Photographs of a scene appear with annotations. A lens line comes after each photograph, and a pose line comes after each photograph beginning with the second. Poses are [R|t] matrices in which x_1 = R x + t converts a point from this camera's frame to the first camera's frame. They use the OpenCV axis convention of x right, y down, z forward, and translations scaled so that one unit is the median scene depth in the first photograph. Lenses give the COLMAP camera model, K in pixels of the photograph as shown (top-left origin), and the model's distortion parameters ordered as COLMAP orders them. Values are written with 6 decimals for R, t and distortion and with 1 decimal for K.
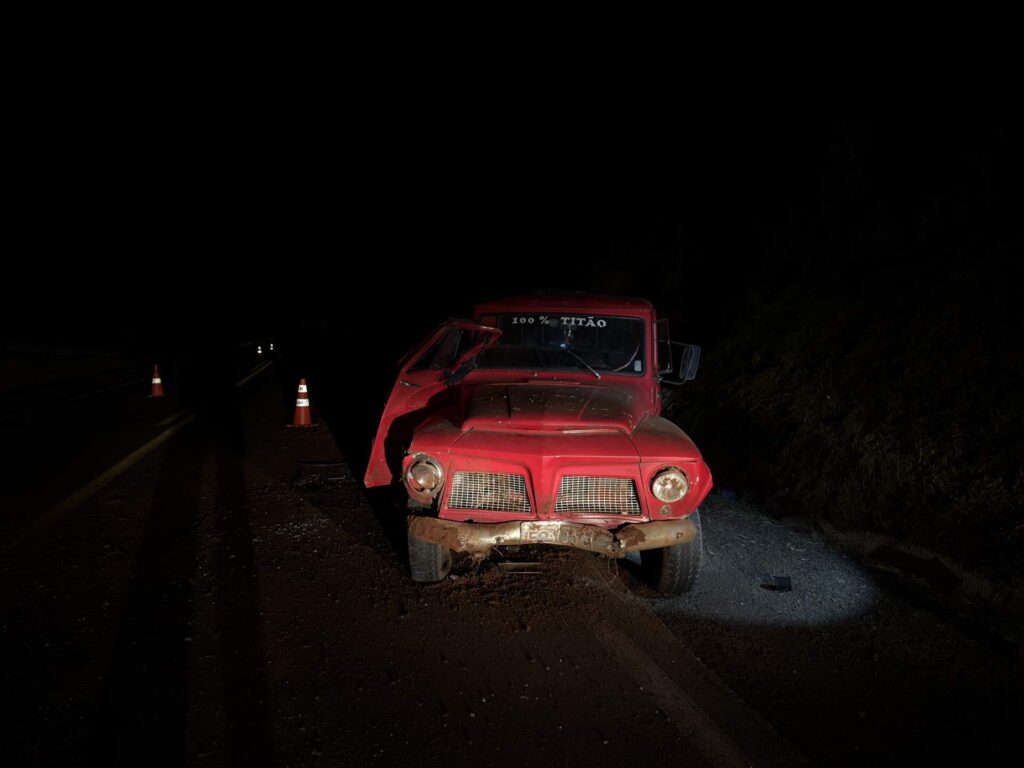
lens RADIAL K [[703.3, 0, 505.5], [0, 703.3, 385.6], [0, 0, 1]] dist [0.057572, -0.056902]
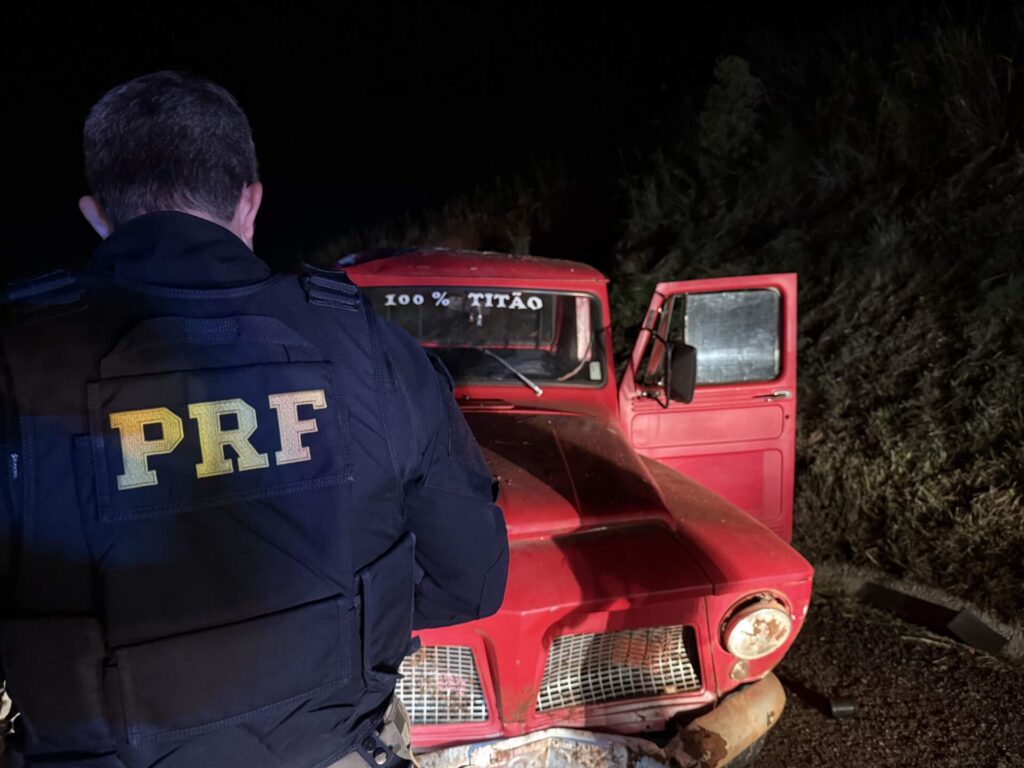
lens RADIAL K [[703.3, 0, 505.5], [0, 703.3, 385.6], [0, 0, 1]] dist [0.057572, -0.056902]
pose [[0.966787, -0.045758, 0.251456, -0.055320], [0.035711, 0.998376, 0.044376, -0.055218], [-0.253078, -0.033922, 0.966851, 0.508619]]
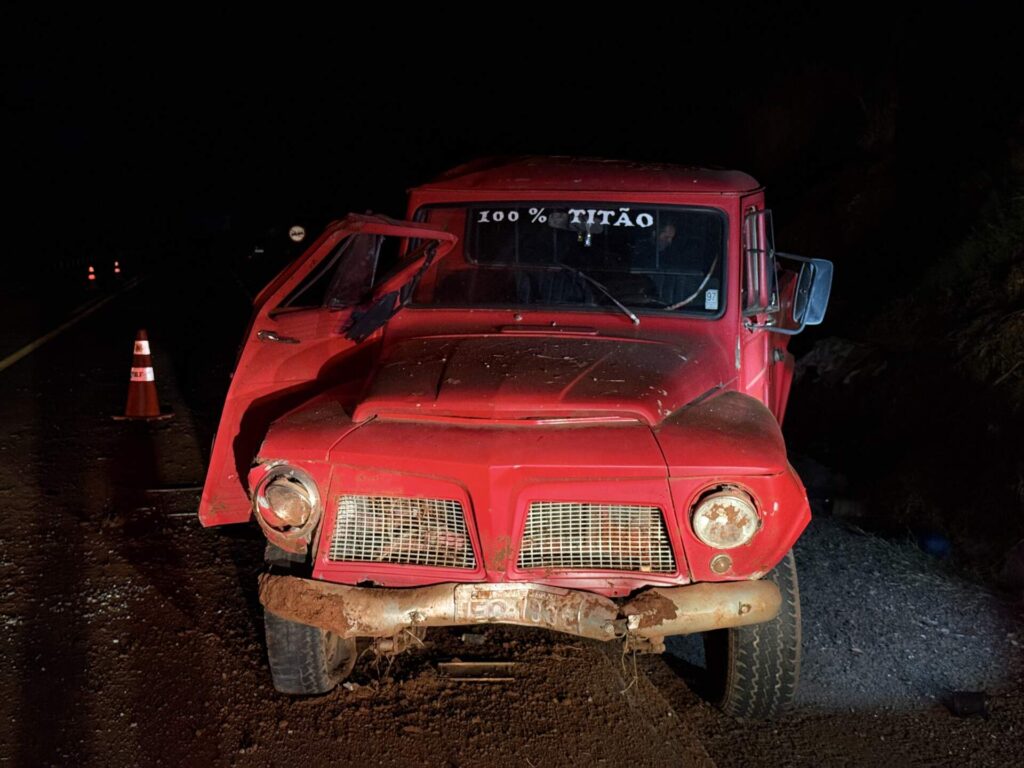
lens RADIAL K [[1411.4, 0, 512.0], [0, 1411.4, 384.0], [0, 0, 1]] dist [0.040156, 0.030962]
pose [[0.998329, -0.007294, -0.057319, 0.118918], [0.009111, 0.999462, 0.031496, 0.001006], [0.057059, -0.031966, 0.997859, -0.091502]]
